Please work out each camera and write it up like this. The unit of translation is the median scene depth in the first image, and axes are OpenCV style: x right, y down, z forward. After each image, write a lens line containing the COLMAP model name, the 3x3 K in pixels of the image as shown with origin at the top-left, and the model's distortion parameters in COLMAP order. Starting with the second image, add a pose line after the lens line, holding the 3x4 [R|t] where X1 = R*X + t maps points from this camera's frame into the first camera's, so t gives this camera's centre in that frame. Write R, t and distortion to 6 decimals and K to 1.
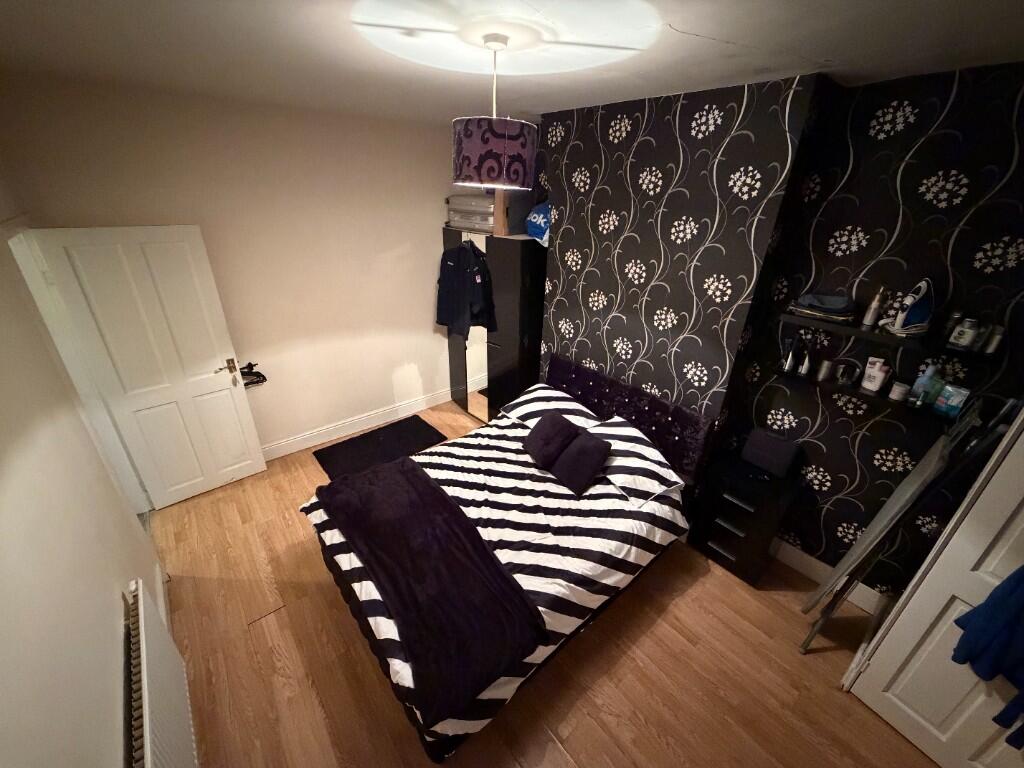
lens RADIAL K [[408.4, 0, 508.0], [0, 408.4, 382.7], [0, 0, 1]] dist [-0.001244, 0.000361]
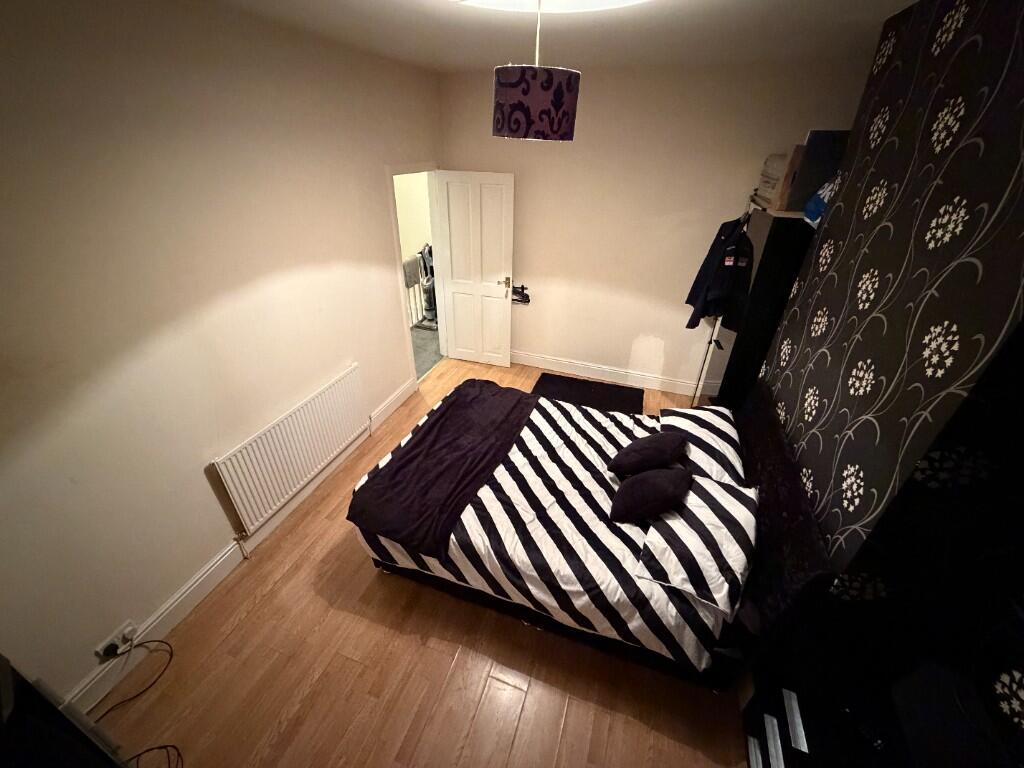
lens RADIAL K [[408.4, 0, 507.1], [0, 408.4, 383.7], [0, 0, 1]] dist [-0.001244, 0.000361]
pose [[0.502394, 0.431647, -0.749187, 0.563250], [-0.374321, 0.889646, 0.261559, -0.113142], [0.779413, 0.149031, 0.608527, 0.265850]]
